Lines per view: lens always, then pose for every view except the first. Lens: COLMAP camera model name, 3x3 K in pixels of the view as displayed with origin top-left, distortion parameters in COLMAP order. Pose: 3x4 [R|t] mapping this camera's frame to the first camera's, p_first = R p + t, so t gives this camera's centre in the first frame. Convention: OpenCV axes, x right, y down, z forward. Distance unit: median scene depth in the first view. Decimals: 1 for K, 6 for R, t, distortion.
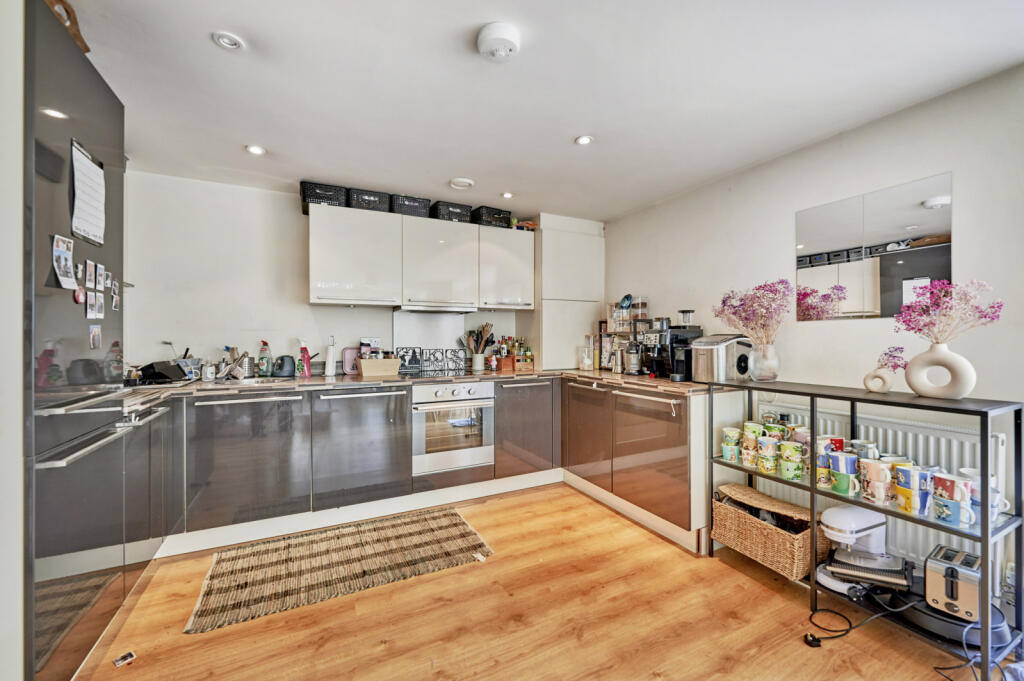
lens RADIAL K [[406.5, 0, 514.2], [0, 406.5, 340.5], [0, 0, 1]] dist [-0.000002, -0.000013]
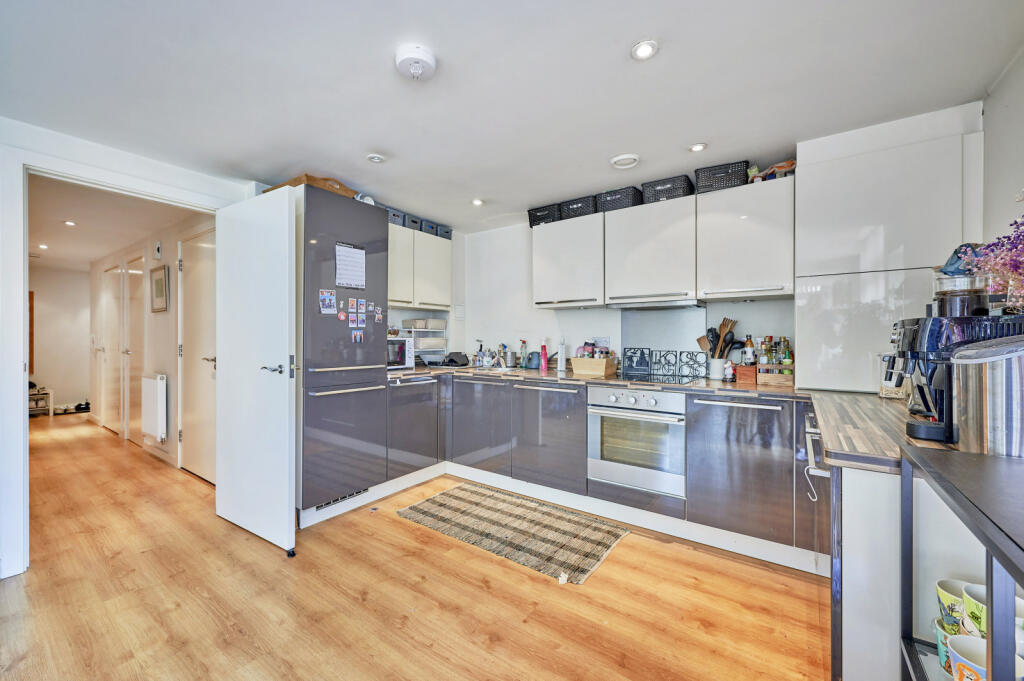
lens RADIAL K [[406.5, 0, 512.1], [0, 406.5, 338.9], [0, 0, 1]] dist [-0.000002, -0.000013]
pose [[0.459526, 0.001989, -0.888162, 0.572129], [-0.009152, 0.999955, -0.002496, 0.001452], [0.888117, 0.009276, 0.459523, 0.407899]]
